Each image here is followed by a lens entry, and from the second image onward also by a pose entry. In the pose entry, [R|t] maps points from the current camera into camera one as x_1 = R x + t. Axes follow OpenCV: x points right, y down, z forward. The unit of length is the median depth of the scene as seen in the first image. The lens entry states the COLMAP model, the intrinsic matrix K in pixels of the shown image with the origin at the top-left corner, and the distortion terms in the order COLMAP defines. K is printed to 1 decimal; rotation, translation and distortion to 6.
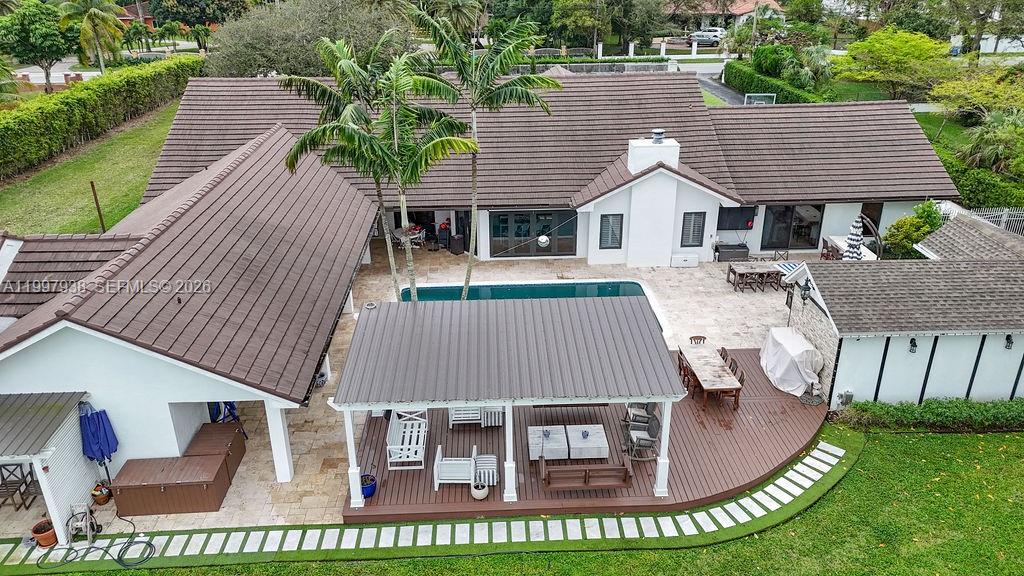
lens RADIAL K [[744.4, 0, 512.0], [0, 744.4, 288.0], [0, 0, 1]] dist [0.092064, -0.001710]
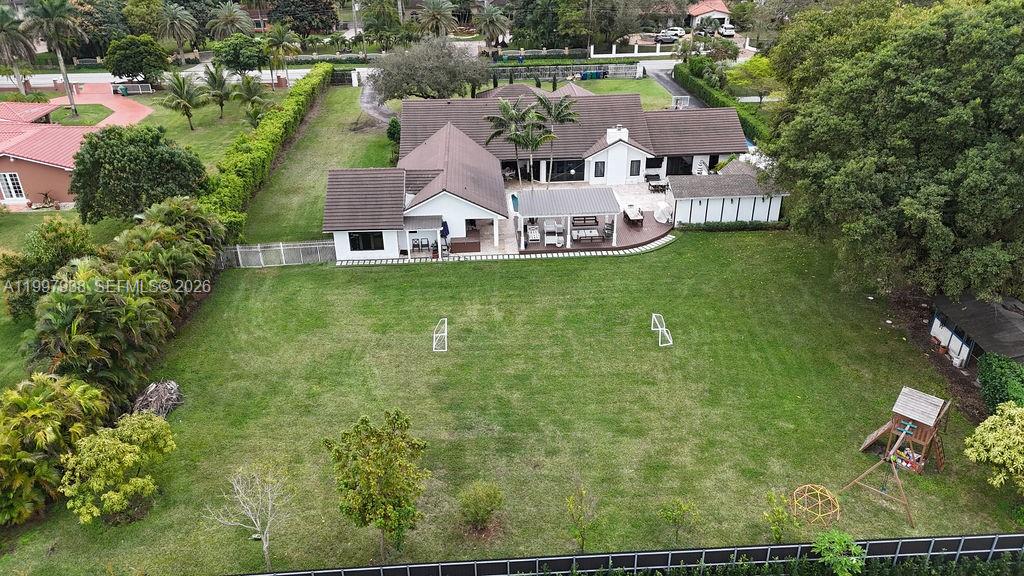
lens RADIAL K [[744.4, 0, 512.0], [0, 744.4, 288.0], [0, 0, 1]] dist [0.092064, -0.001710]
pose [[0.999838, -0.014564, 0.010623, -0.171921], [0.013974, 0.998462, 0.053642, 0.167675], [-0.011388, -0.053485, 0.998504, -1.357961]]
